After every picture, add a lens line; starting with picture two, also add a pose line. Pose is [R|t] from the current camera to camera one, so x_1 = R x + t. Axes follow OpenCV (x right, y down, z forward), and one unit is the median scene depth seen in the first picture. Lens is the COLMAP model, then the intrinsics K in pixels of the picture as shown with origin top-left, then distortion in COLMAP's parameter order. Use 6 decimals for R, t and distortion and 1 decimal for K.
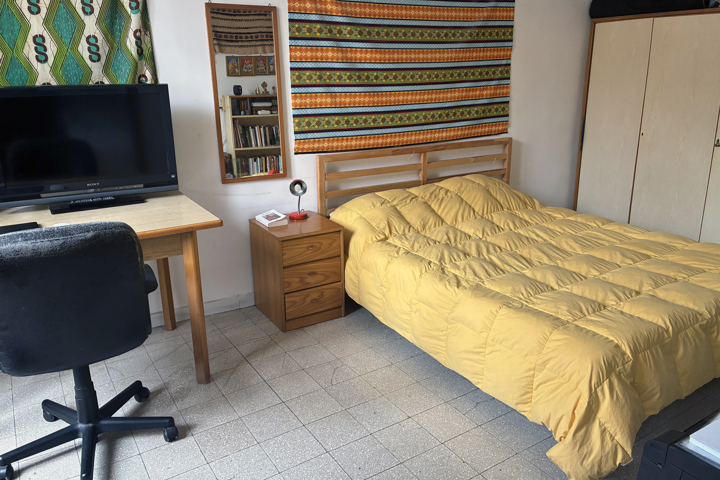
lens RADIAL K [[551.3, 0, 361.1], [0, 551.3, 223.1], [0, 0, 1]] dist [0.023524, -0.000685]
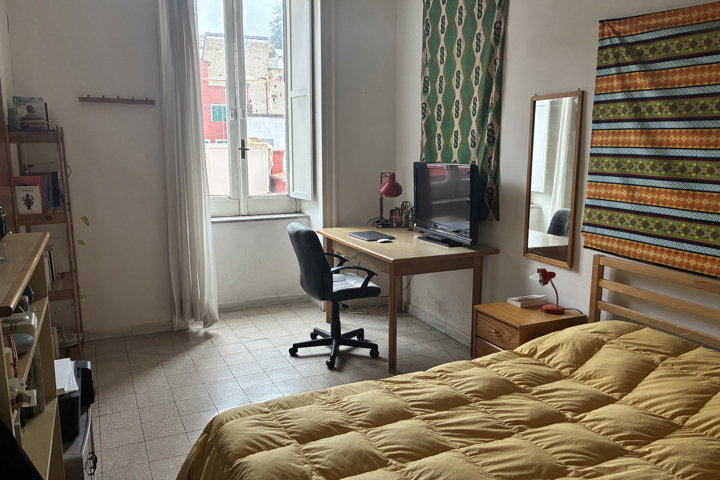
lens RADIAL K [[559.5, 0, 360.0], [0, 559.5, 240.0], [0, 0, 1]] dist [0.072574, -0.073286]
pose [[-0.122814, 0.173945, -0.977067, 0.808521], [-0.267257, 0.942353, 0.201358, -0.221352], [0.955767, 0.285858, -0.069246, 0.705617]]
